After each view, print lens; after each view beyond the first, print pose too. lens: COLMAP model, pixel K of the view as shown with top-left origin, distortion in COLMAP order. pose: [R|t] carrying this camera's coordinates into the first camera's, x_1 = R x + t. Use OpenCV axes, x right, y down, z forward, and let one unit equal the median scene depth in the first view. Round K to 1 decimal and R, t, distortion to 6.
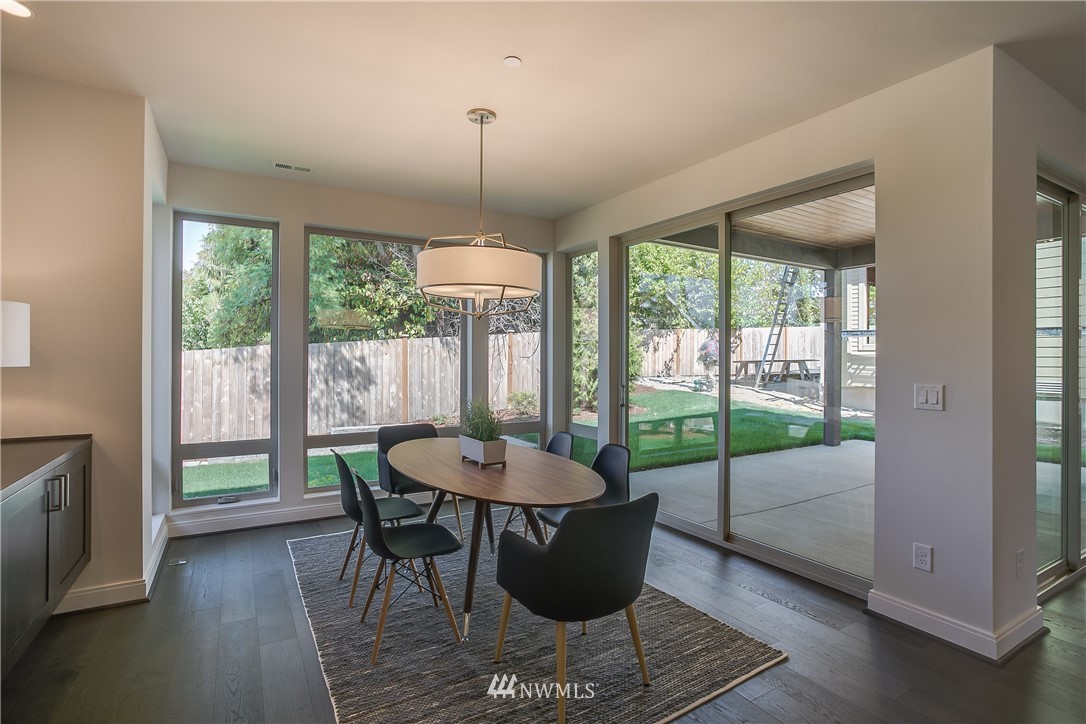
lens RADIAL K [[523.9, 0, 544.4], [0, 523.9, 359.7], [0, 0, 1]] dist [-0.036078, 0.012094]
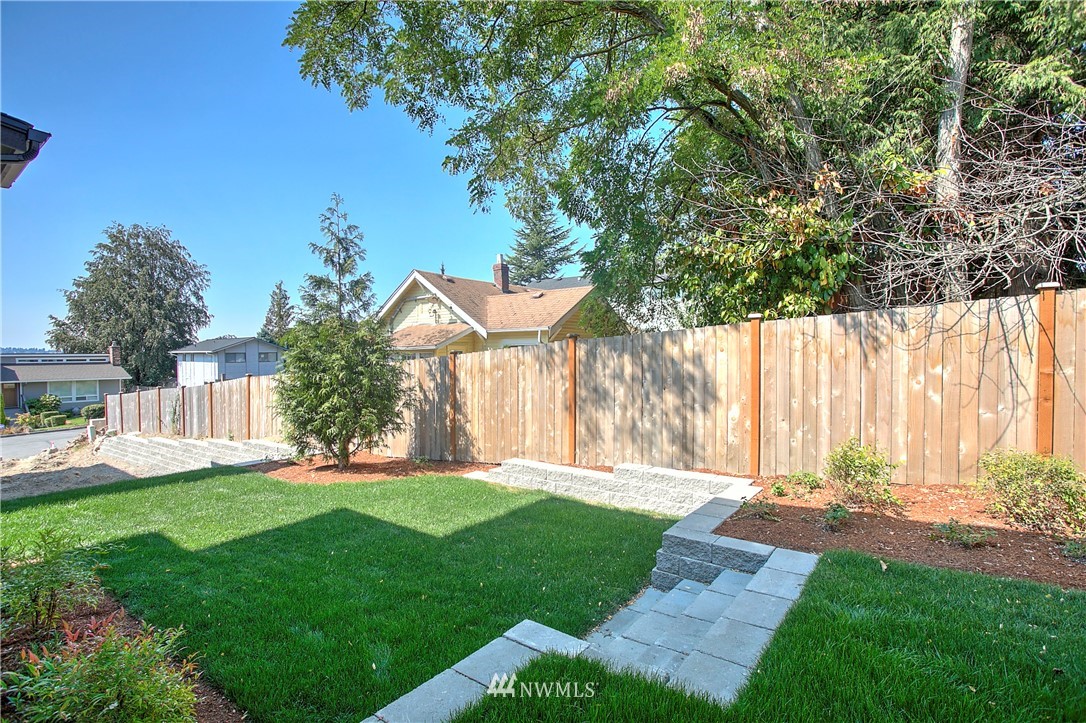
lens RADIAL K [[529.7, 0, 542.5], [0, 529.7, 362.7], [0, 0, 1]] dist [-0.054648, -0.000717]
pose [[0.362466, 0.009324, -0.931950, 0.156532], [-0.002591, 0.999956, 0.008997, -0.002066], [0.931994, -0.000846, 0.362474, 0.590170]]
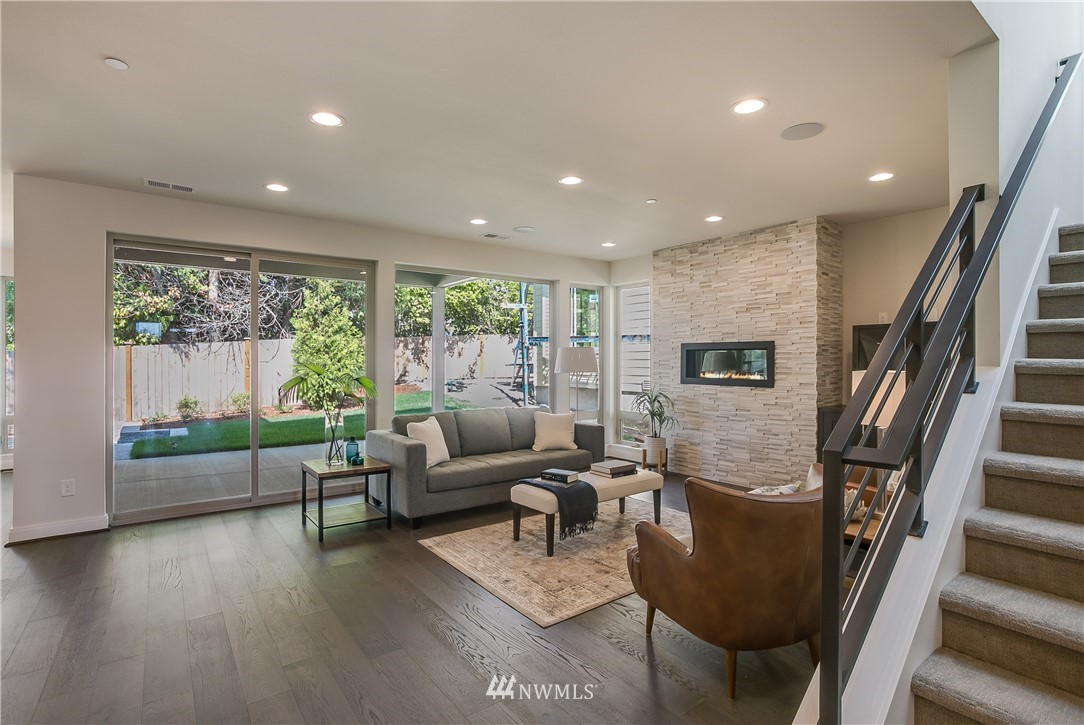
lens RADIAL K [[523.0, 0, 546.6], [0, 523.0, 365.4], [0, 0, 1]] dist [-0.036078, 0.012094]
pose [[0.996081, -0.003916, 0.088356, 0.524559], [0.003656, 0.999989, 0.003104, 0.001930], [-0.088367, -0.002768, 0.996084, -0.169184]]
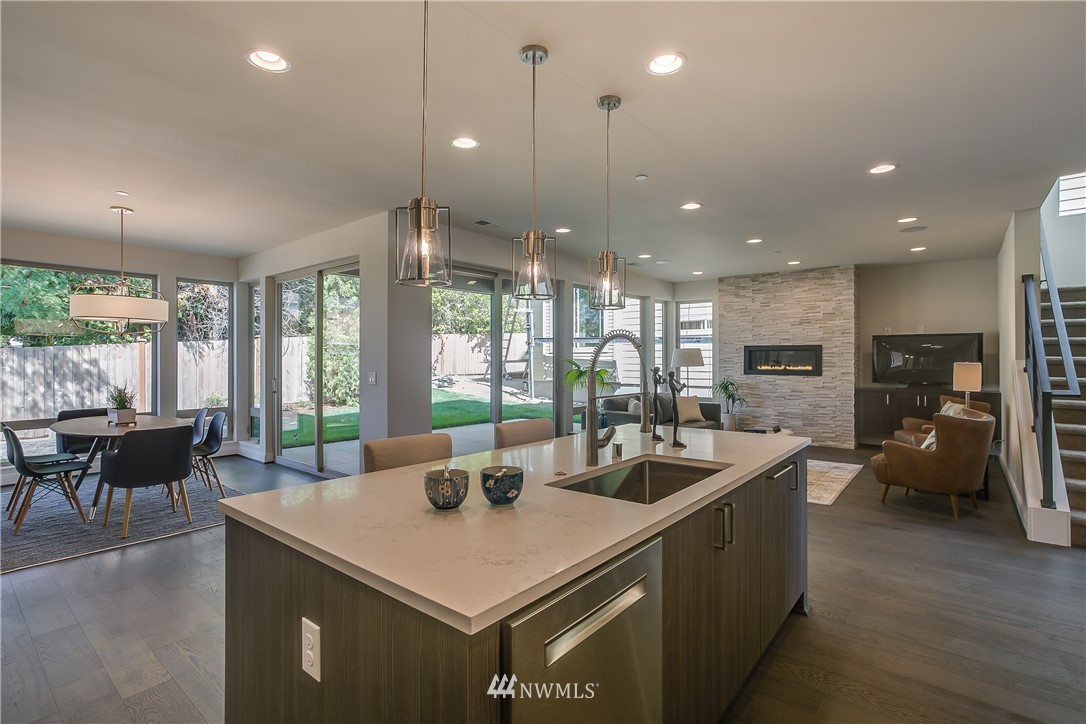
lens RADIAL K [[523.9, 0, 544.9], [0, 523.9, 359.3], [0, 0, 1]] dist [-0.036078, 0.012094]
pose [[0.945297, -0.004117, 0.326184, 0.168999], [0.005567, 0.999978, -0.003511, 0.002149], [-0.326162, 0.005135, 0.945300, -0.266991]]
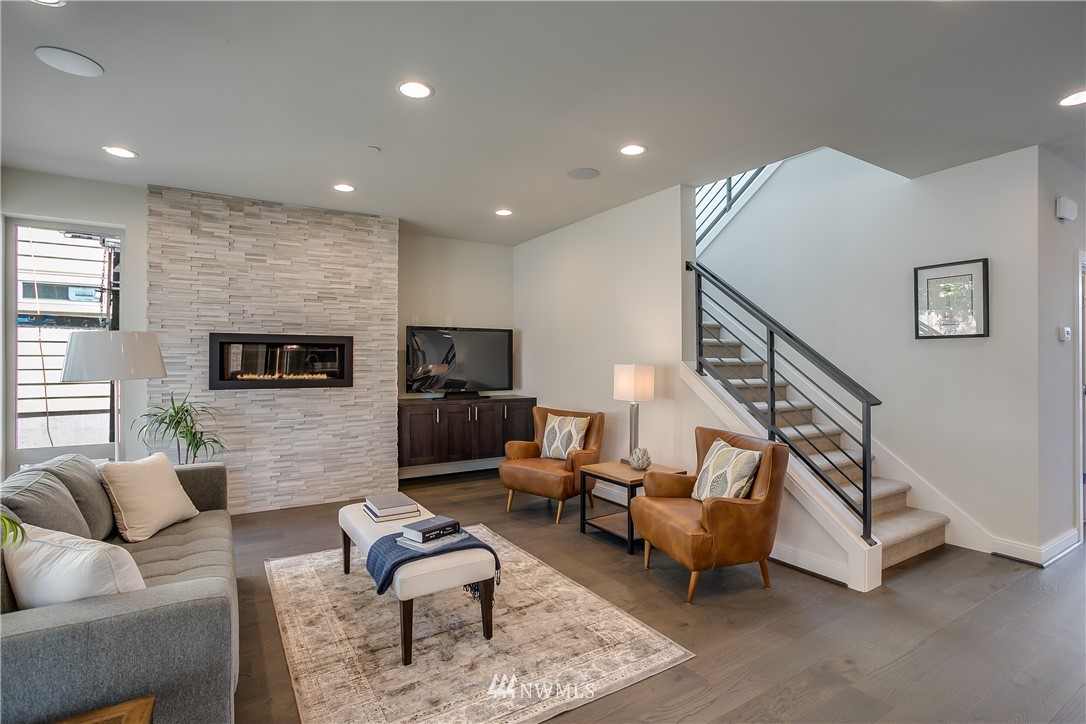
lens RADIAL K [[523.9, 0, 527.7], [0, 523.9, 358.5], [0, 0, 1]] dist [-0.036078, 0.012094]
pose [[0.016399, -0.003866, 0.999858, 0.324593], [0.004684, 0.999982, 0.003790, -0.000491], [-0.999855, 0.004621, 0.016417, 0.141708]]
